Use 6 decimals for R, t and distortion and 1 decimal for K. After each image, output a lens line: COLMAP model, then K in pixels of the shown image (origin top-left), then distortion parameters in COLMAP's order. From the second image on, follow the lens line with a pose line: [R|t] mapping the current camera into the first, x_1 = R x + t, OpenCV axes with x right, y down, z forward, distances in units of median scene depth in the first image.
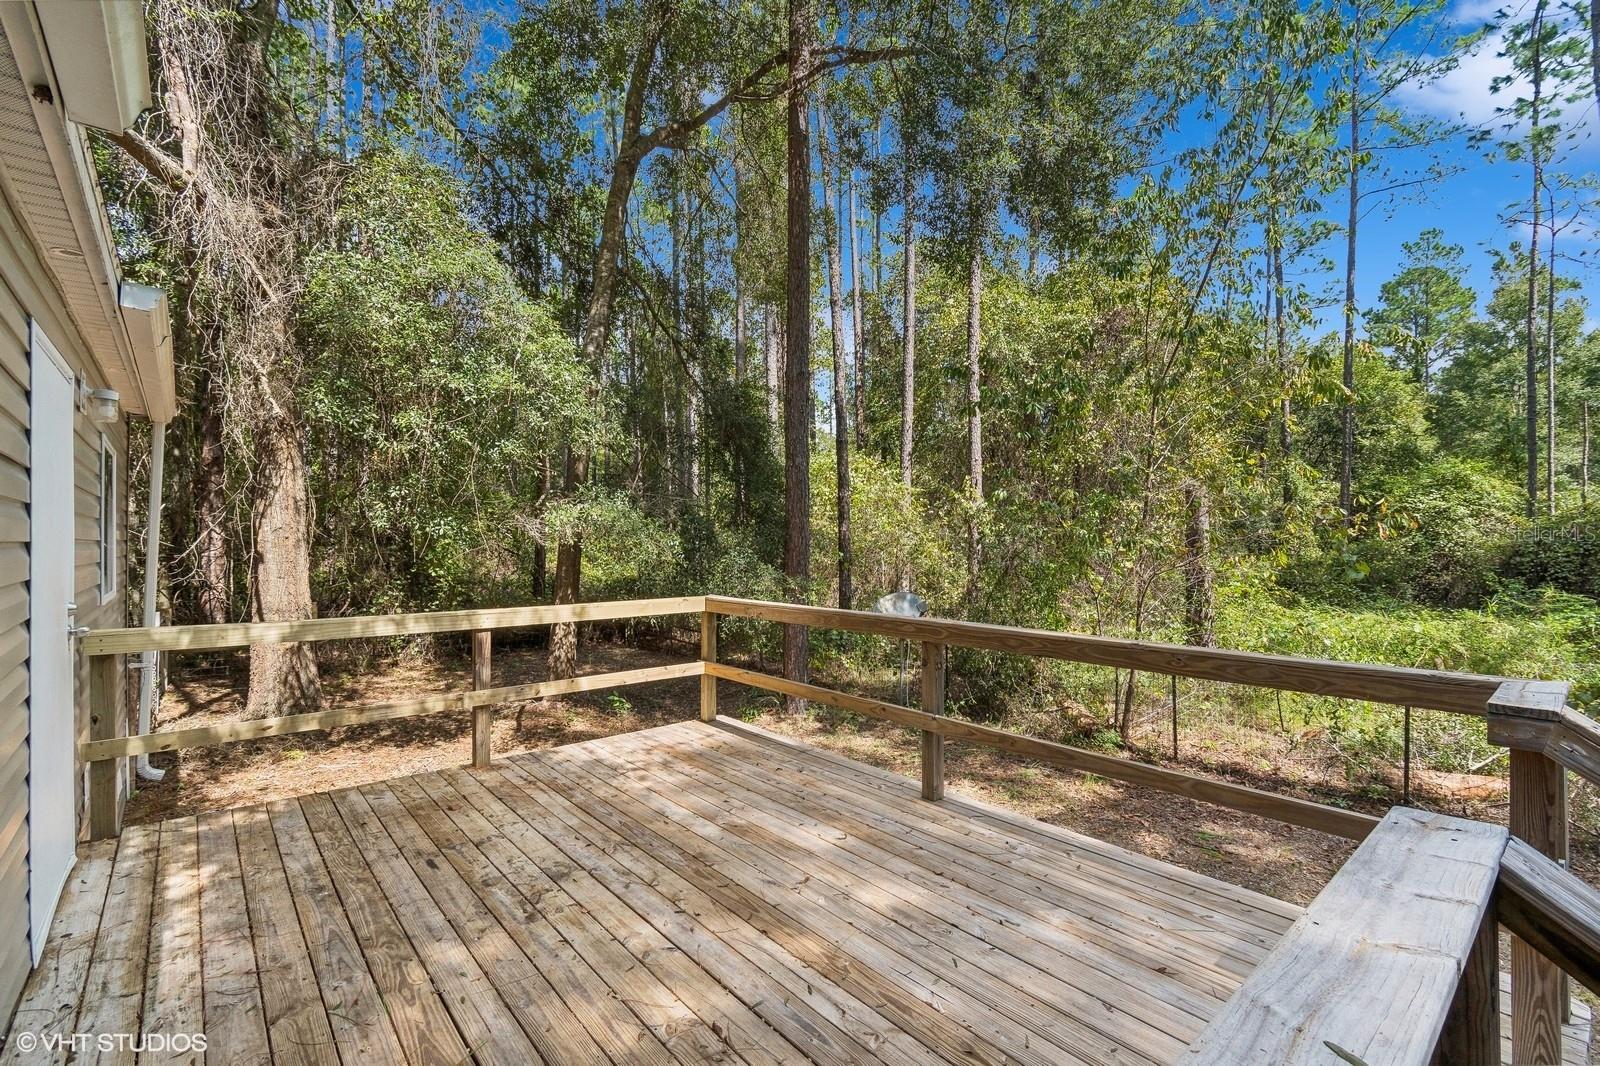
lens RADIAL K [[715.6, 0, 792.6], [0, 715.6, 536.4], [0, 0, 1]] dist [0.002246, -0.001165]
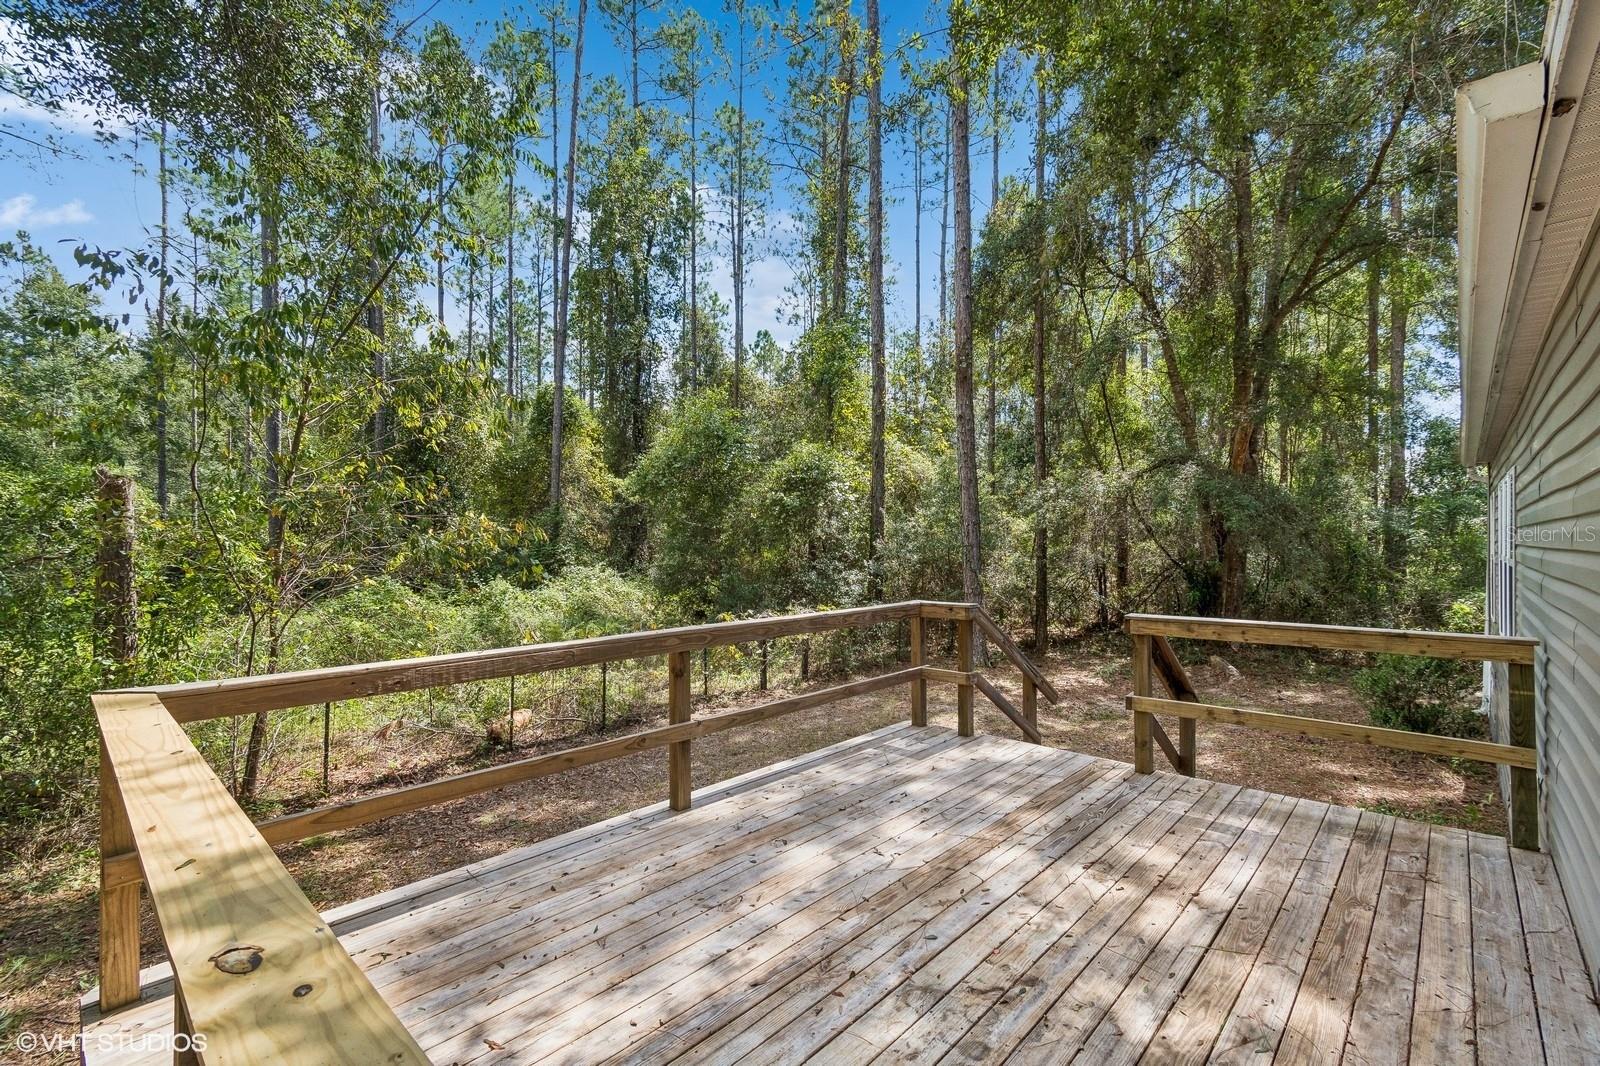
lens RADIAL K [[715.6, 0, 802.0], [0, 715.6, 535.1], [0, 0, 1]] dist [0.002246, -0.001165]
pose [[-0.131988, 0.010961, 0.991191, -1.032028], [0.003192, 0.999938, -0.010633, -0.013700], [-0.991246, 0.001761, -0.132015, 1.187133]]
